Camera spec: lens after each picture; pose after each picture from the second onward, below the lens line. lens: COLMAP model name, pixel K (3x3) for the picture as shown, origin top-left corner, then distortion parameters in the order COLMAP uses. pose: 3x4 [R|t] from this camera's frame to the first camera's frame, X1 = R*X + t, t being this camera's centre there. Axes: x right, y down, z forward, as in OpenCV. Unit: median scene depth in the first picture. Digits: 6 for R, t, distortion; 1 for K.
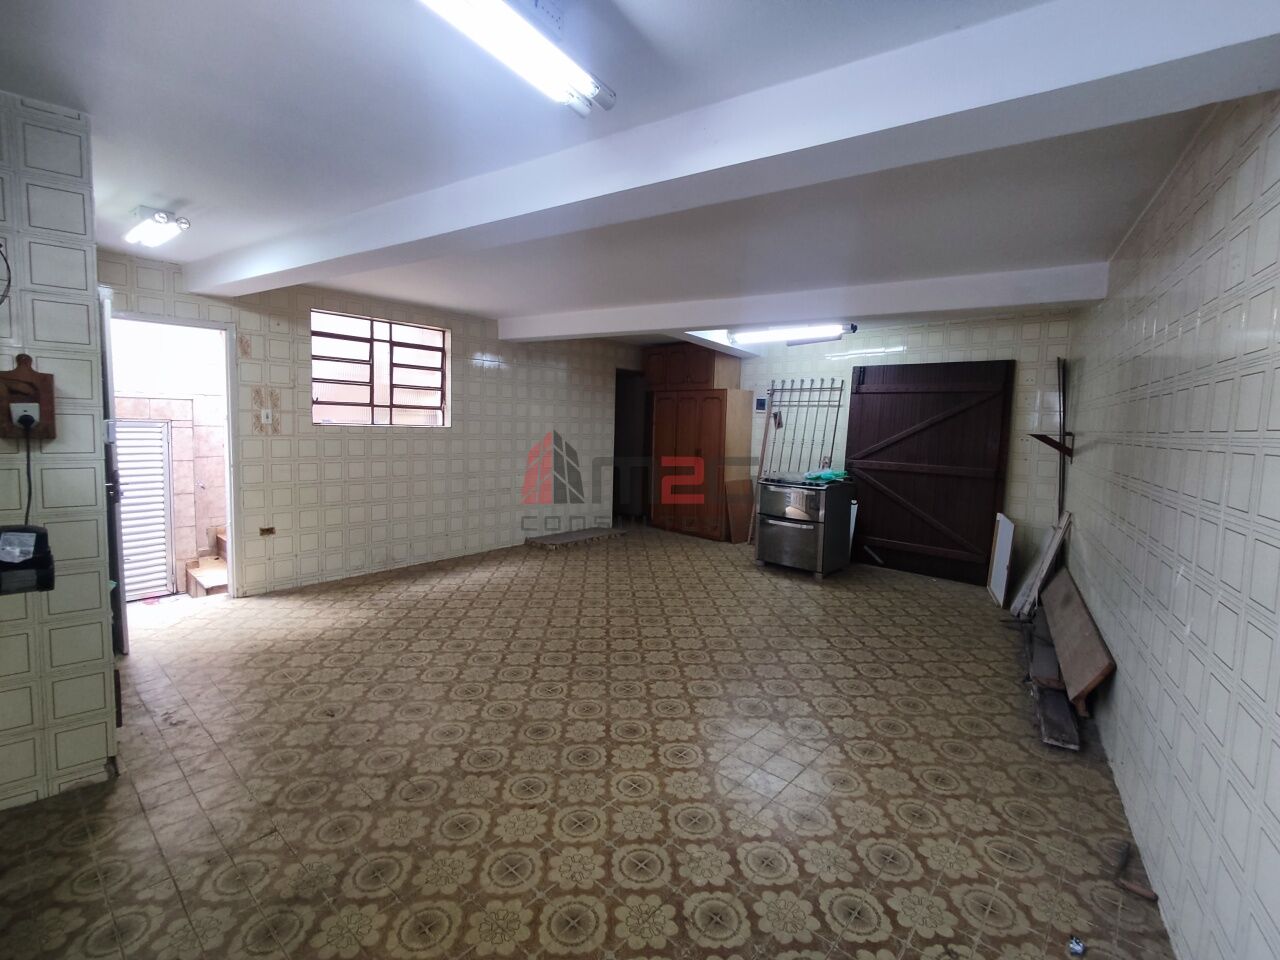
lens RADIAL K [[586.7, 0, 644.7], [0, 586.7, 468.0], [0, 0, 1]] dist [0.001771, -0.005745]
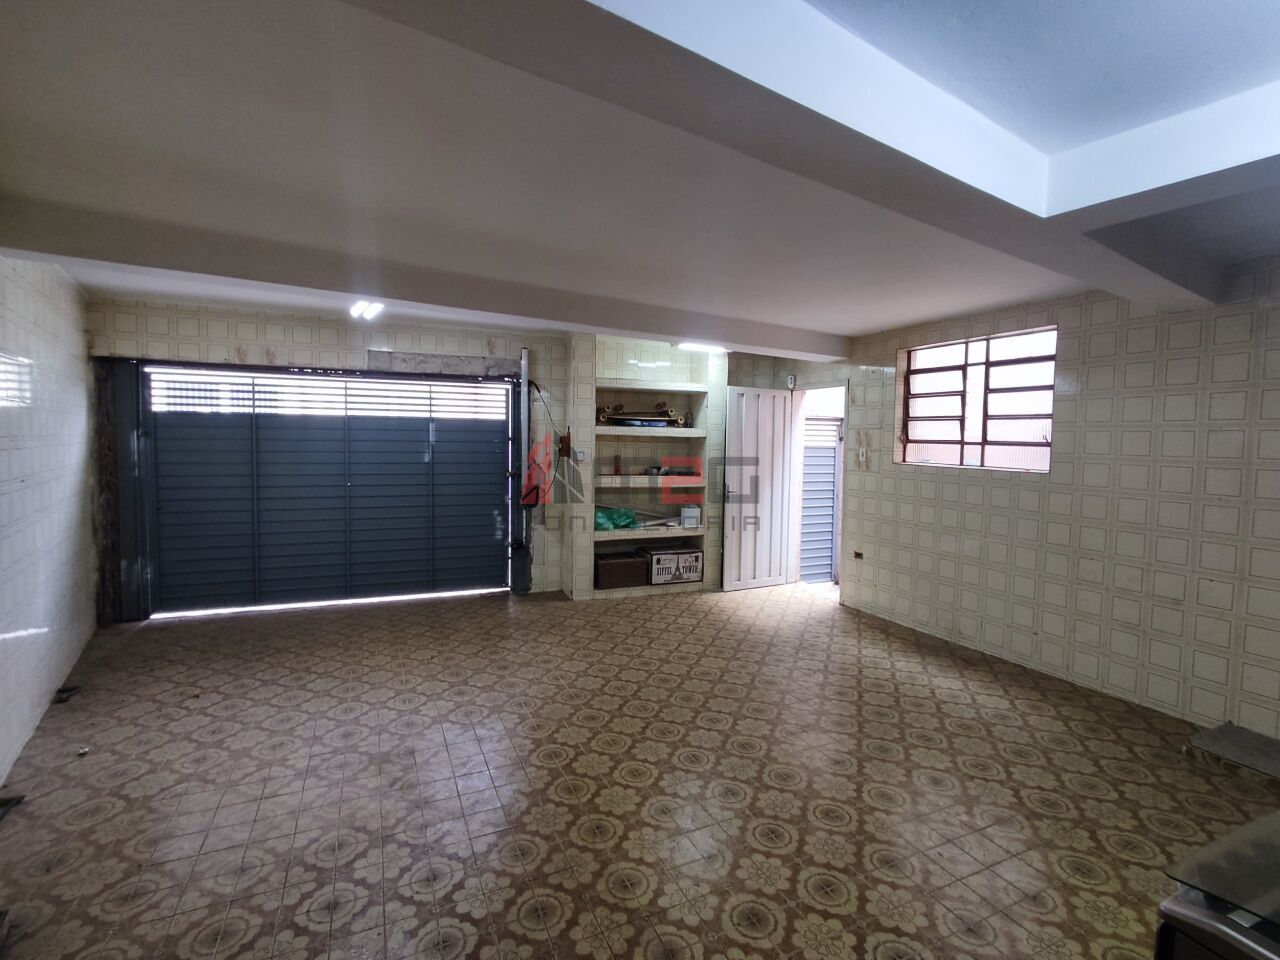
lens RADIAL K [[586.7, 0, 644.7], [0, 586.7, 468.0], [0, 0, 1]] dist [0.001771, -0.005745]
pose [[-0.402812, 0.009104, -0.915238, 0.525180], [-0.101538, 0.993334, 0.054570, -0.074927], [0.909633, 0.114913, -0.399202, 0.985550]]
